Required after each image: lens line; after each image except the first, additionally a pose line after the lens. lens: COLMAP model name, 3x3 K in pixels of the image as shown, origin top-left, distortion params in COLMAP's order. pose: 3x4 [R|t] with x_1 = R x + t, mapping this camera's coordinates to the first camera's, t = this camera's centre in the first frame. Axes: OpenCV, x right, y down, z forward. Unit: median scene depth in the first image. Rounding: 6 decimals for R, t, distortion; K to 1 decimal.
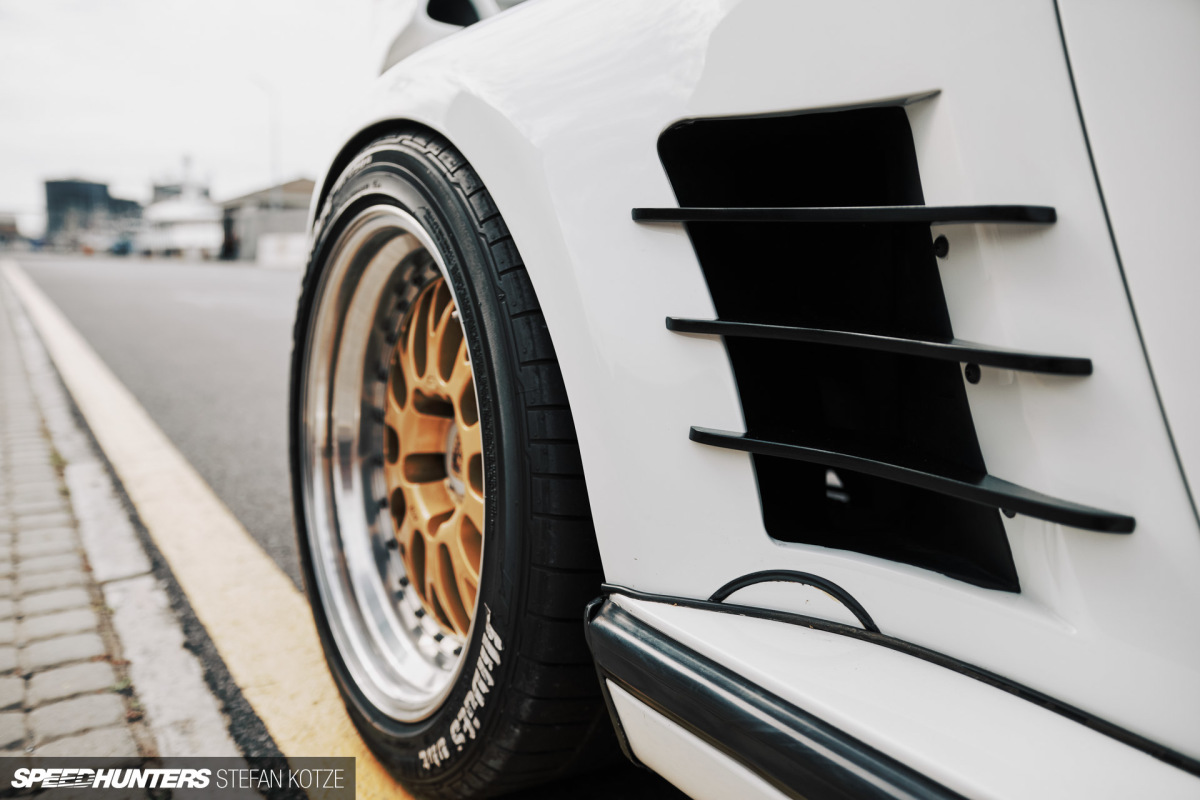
lens RADIAL K [[930.3, 0, 600.0], [0, 930.3, 400.0], [0, 0, 1]] dist [-0.056017, -0.000335]
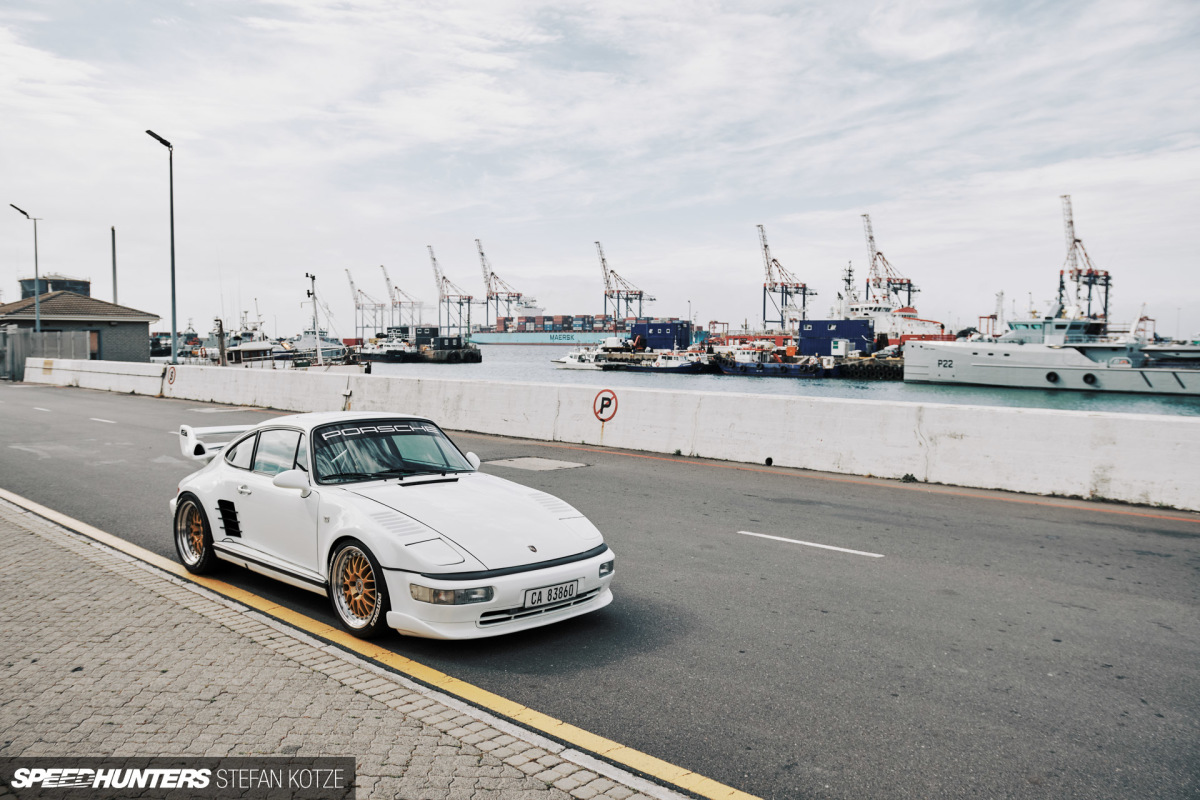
lens RADIAL K [[930.3, 0, 600.0], [0, 930.3, 400.0], [0, 0, 1]] dist [-0.056017, -0.000335]
pose [[0.972859, -0.019175, 0.230605, 1.302239], [0.042350, 0.994483, -0.095969, -0.148851], [-0.227492, 0.103131, 0.968303, -7.097167]]
